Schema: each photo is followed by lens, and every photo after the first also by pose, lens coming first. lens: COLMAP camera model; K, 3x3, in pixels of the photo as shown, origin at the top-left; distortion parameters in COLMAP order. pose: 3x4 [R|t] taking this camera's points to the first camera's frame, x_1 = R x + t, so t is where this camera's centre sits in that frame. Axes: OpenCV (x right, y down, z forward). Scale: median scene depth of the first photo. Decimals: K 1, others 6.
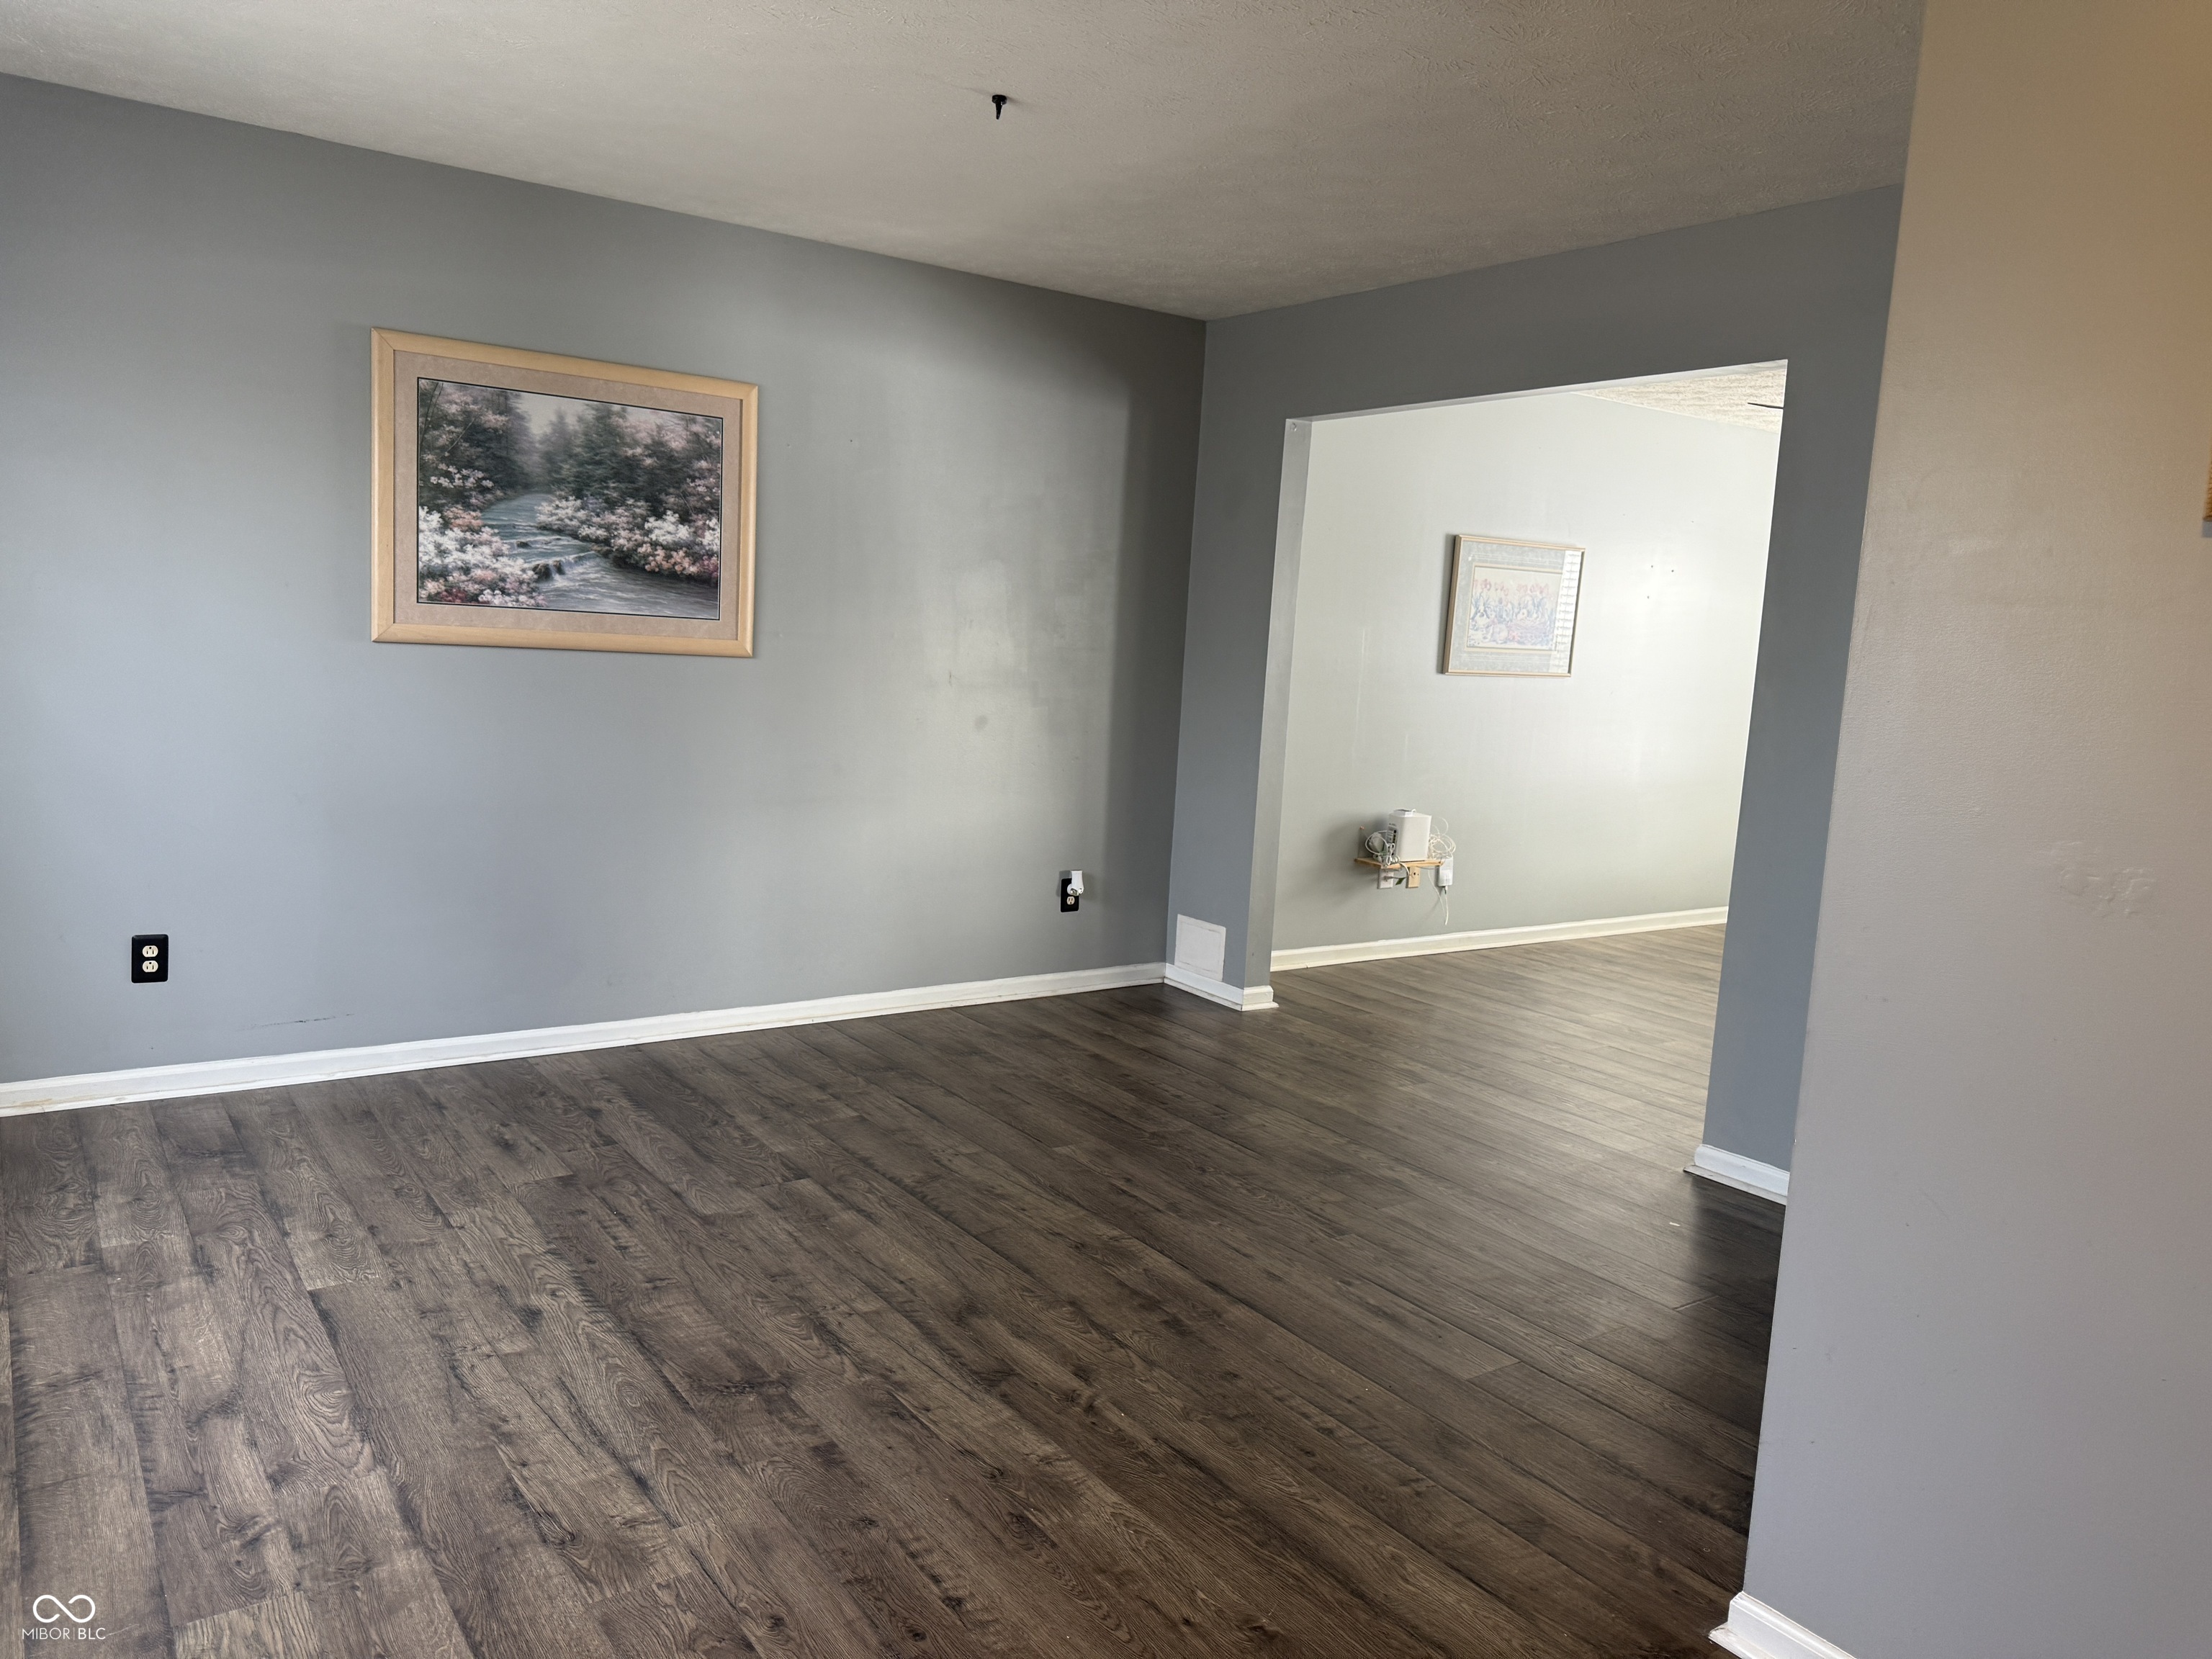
lens RADIAL K [[1551.4, 0, 1188.7], [0, 1551.4, 826.8], [0, 0, 1]] dist [0.050877, -0.071597]
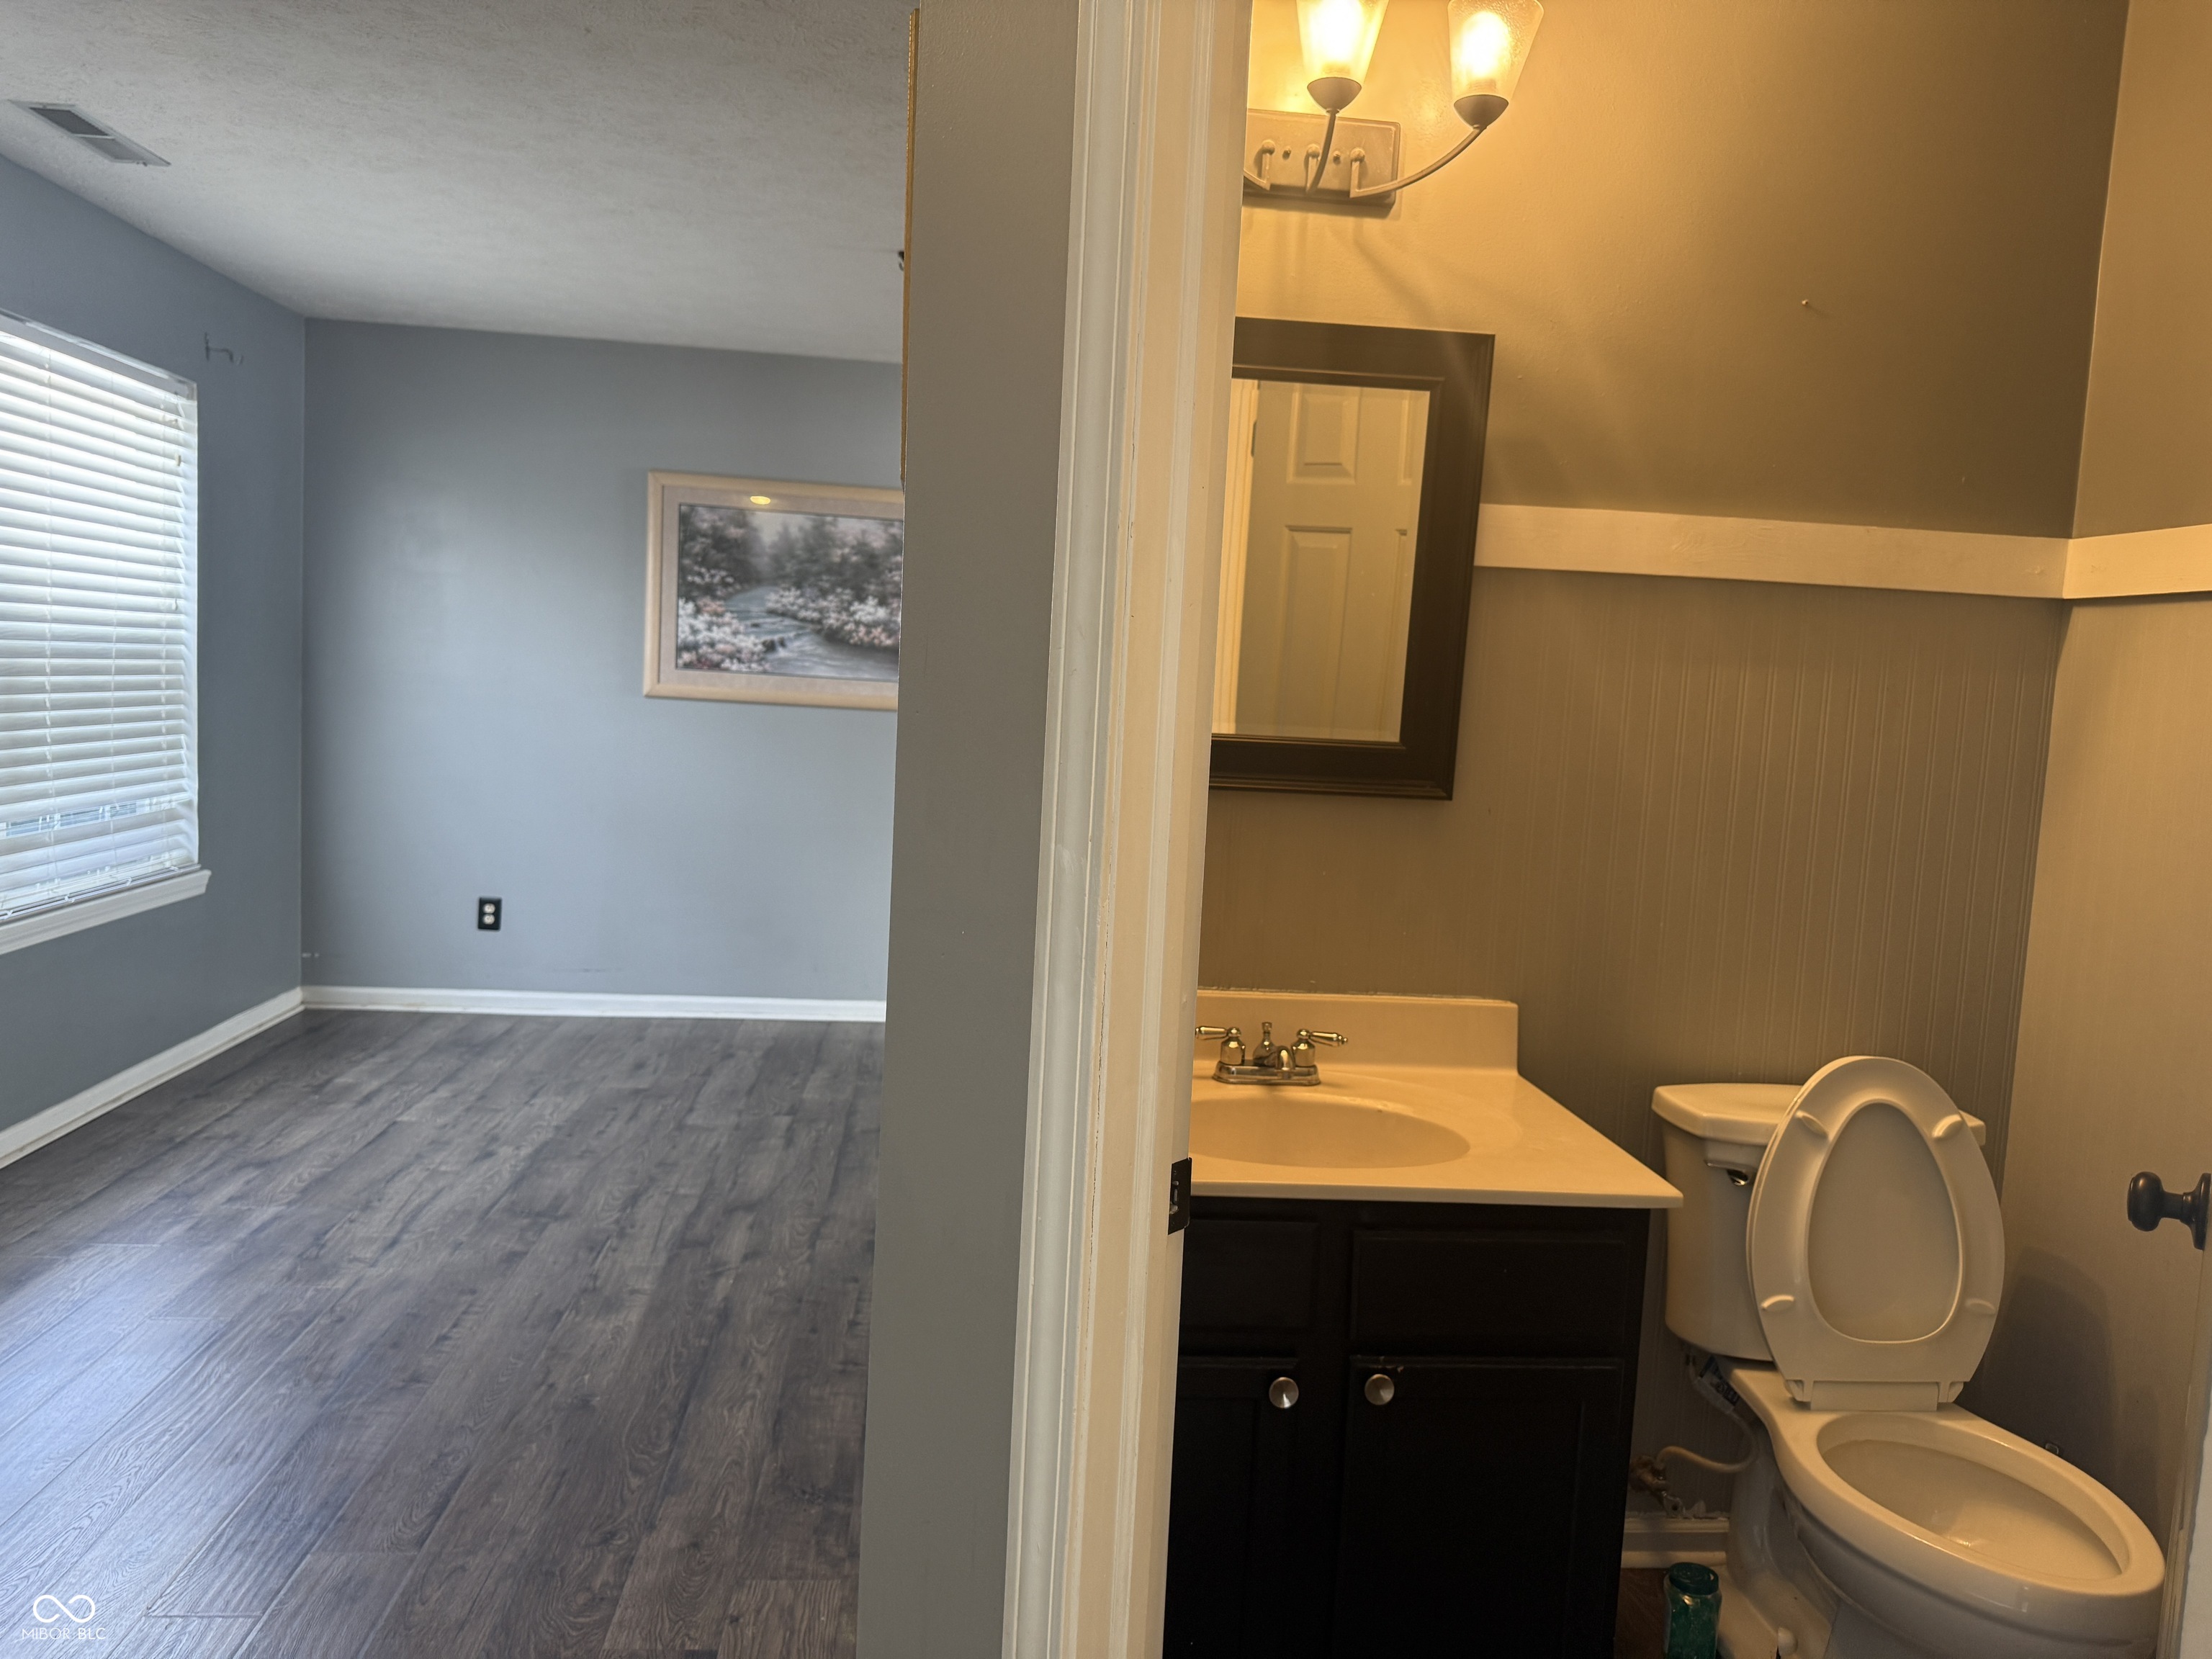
lens RADIAL K [[1594.7, 0, 1189.7], [0, 1594.7, 832.2], [0, 0, 1]] dist [0.069588, -0.124955]
pose [[0.875271, 0.038035, -0.482136, 0.610906], [-0.066984, 0.996829, -0.042964, 0.029740], [0.478972, 0.069901, 0.875042, 0.006991]]
